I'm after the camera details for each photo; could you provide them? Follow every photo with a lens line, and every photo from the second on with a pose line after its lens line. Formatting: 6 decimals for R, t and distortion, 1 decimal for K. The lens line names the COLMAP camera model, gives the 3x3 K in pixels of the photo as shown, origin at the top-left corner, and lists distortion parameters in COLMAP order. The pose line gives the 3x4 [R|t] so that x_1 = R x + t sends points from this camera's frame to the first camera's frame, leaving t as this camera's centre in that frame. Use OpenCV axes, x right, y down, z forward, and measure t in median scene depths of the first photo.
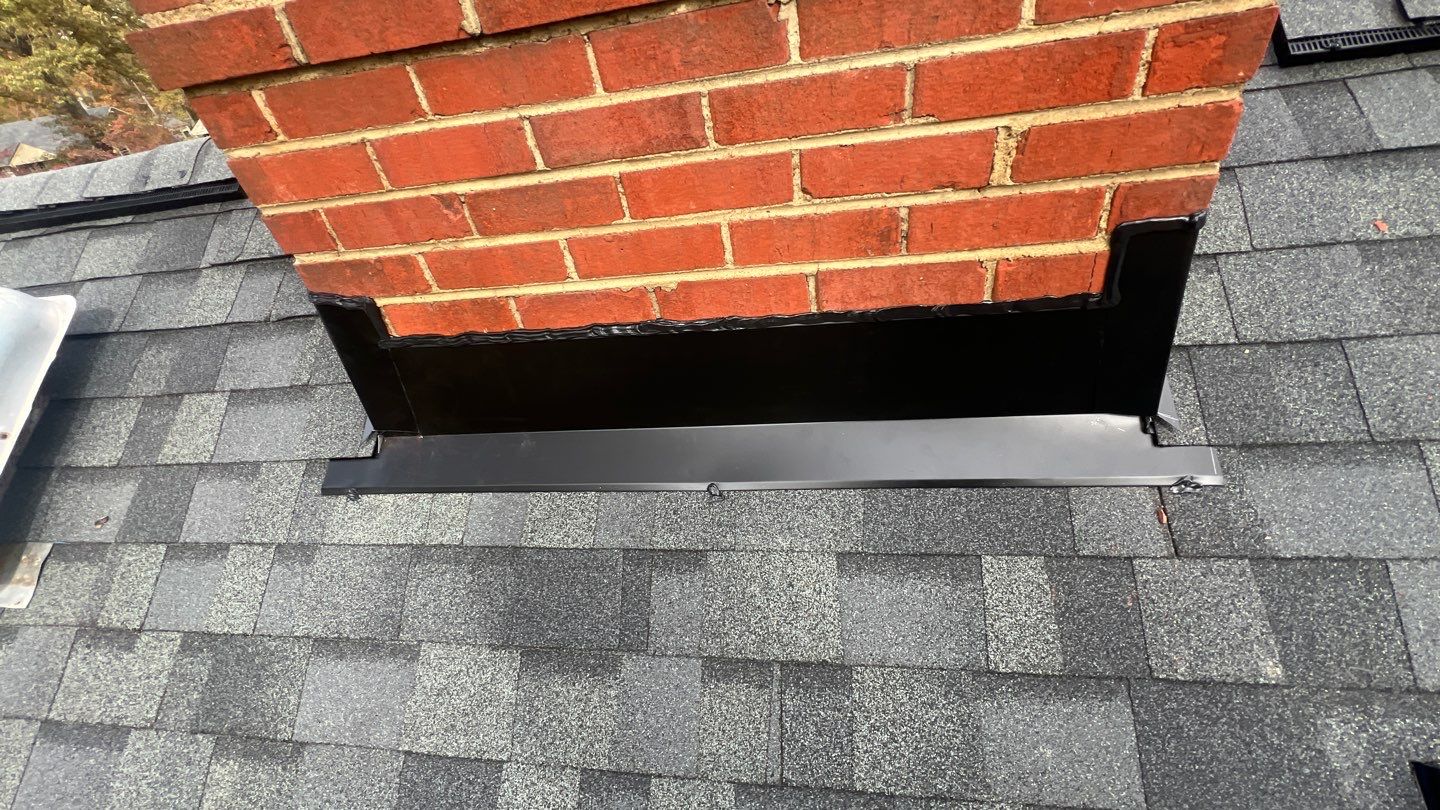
lens RADIAL K [[575.2, 0, 719.9], [0, 575.2, 407.7], [0, 0, 1]] dist [-0.002181, 0.000121]
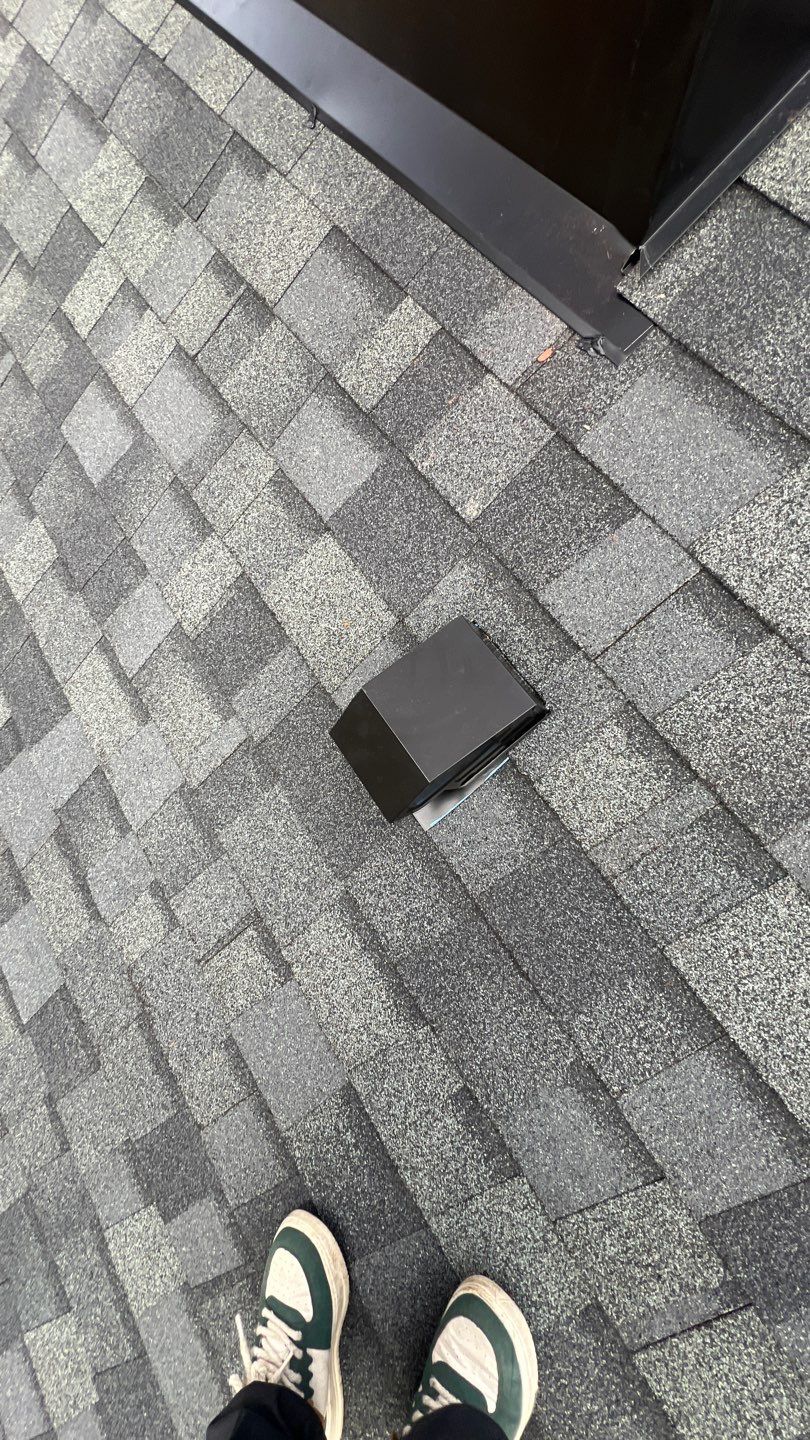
lens RADIAL K [[575.2, 0, 405.0], [0, 575.2, 720.0], [0, 0, 1]] dist [-0.002181, 0.000121]
pose [[0.653998, 0.741121, -0.151746, 1.250479], [-0.542623, 0.599335, 0.588521, 0.124806], [0.527113, -0.302551, 0.794113, -0.023571]]
